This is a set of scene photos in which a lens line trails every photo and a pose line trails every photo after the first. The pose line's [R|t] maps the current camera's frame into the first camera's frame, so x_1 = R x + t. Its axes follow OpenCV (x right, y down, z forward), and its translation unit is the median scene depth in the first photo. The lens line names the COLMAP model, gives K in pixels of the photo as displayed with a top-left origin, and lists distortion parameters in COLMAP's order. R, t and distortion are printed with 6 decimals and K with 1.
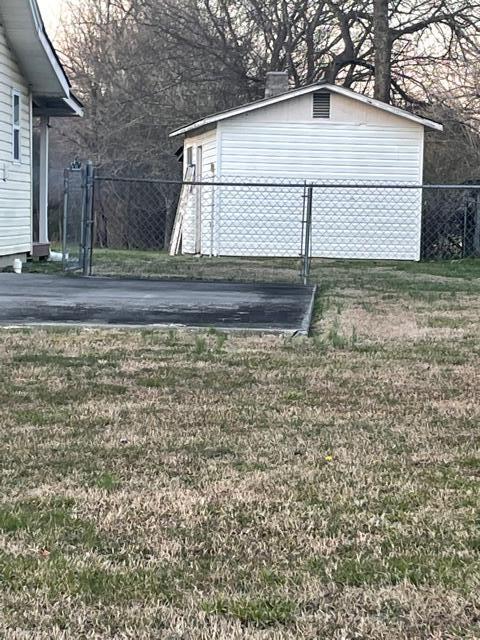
lens RADIAL K [[1968.3, 0, 240.0], [0, 1968.3, 320.6], [0, 0, 1]] dist [-0.046423, 0.000000]
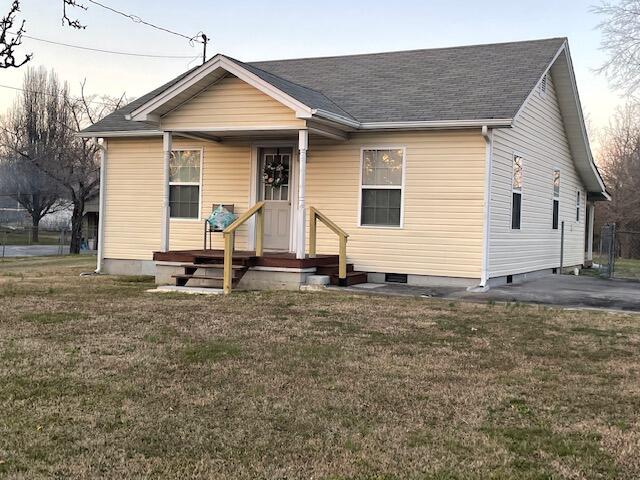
lens RADIAL K [[806.4, 0, 317.5], [0, 806.4, 239.3], [0, 0, 1]] dist [0.060396, 0.000000]
pose [[0.911074, 0.024040, -0.411542, -0.010826], [-0.044008, 0.998265, -0.039112, -0.024633], [0.409887, 0.053745, 0.910551, 0.118954]]
